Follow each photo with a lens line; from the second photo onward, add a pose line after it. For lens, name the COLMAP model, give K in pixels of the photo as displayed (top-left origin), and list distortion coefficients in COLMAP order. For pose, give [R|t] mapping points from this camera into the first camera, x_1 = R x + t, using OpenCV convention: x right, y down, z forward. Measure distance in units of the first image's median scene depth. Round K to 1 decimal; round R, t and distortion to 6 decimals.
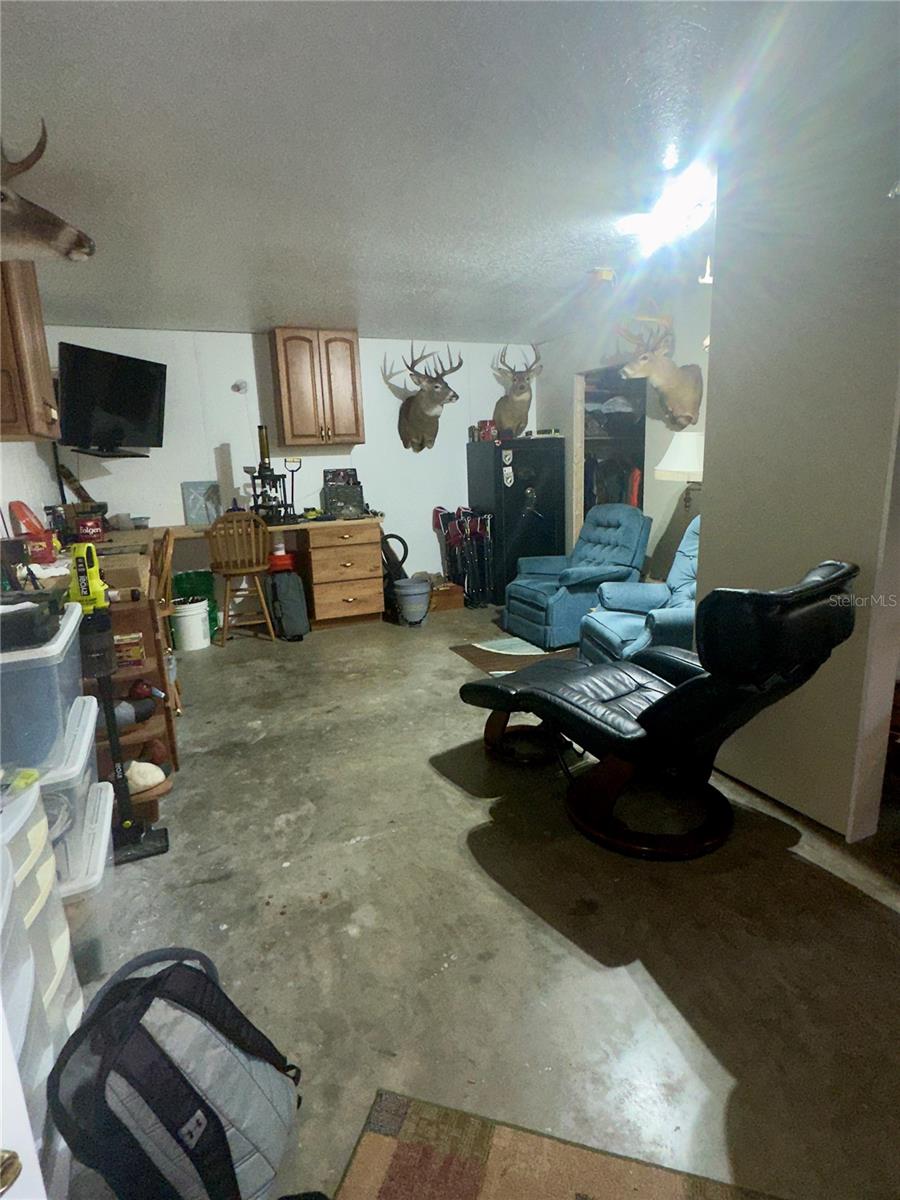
lens RADIAL K [[631.6, 0, 447.7], [0, 631.6, 602.0], [0, 0, 1]] dist [-0.008048, 0.001314]
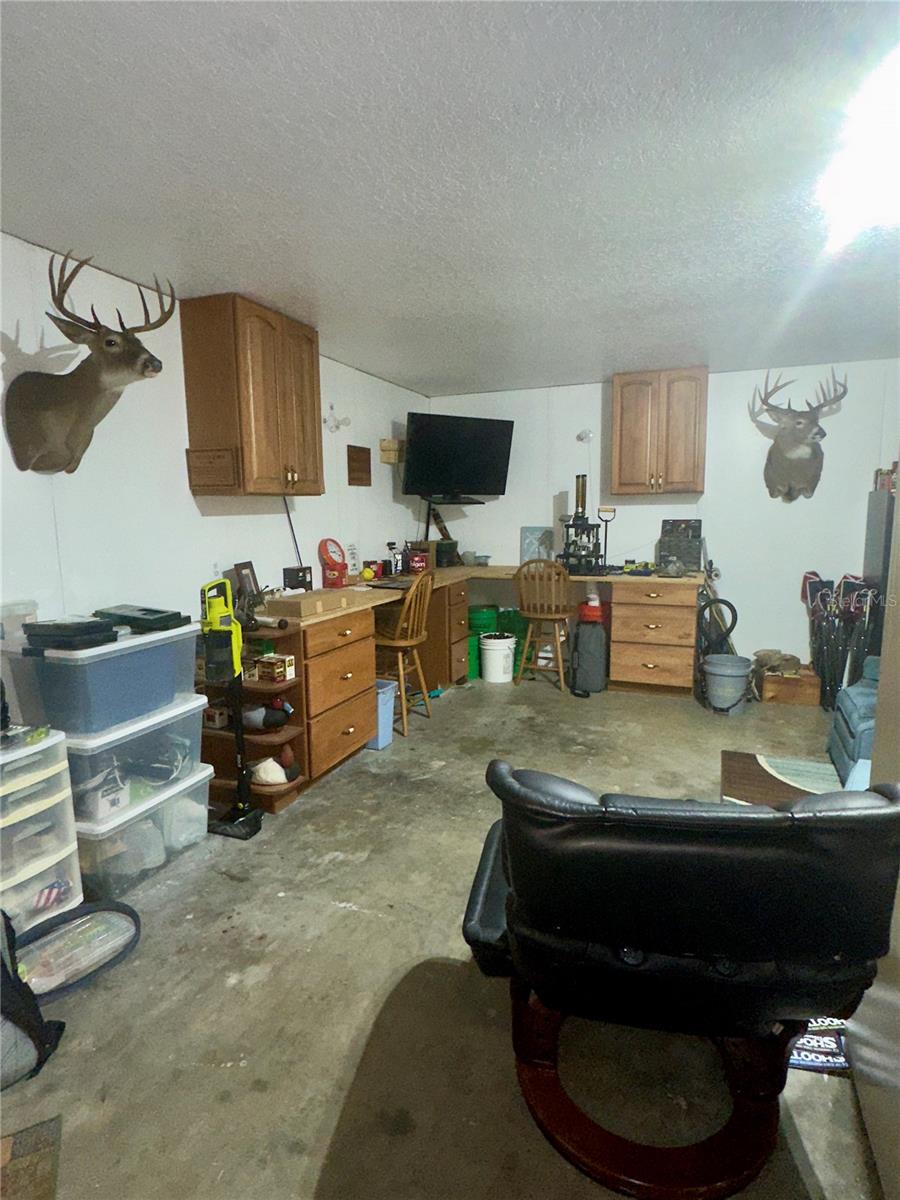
lens RADIAL K [[631.6, 0, 450.2], [0, 631.6, 595.9], [0, 0, 1]] dist [-0.008048, 0.001314]
pose [[0.693126, 0.123743, -0.710116, 0.281691], [-0.169328, 0.985539, 0.006461, -0.060933], [0.700646, 0.115764, 0.704055, 0.171586]]
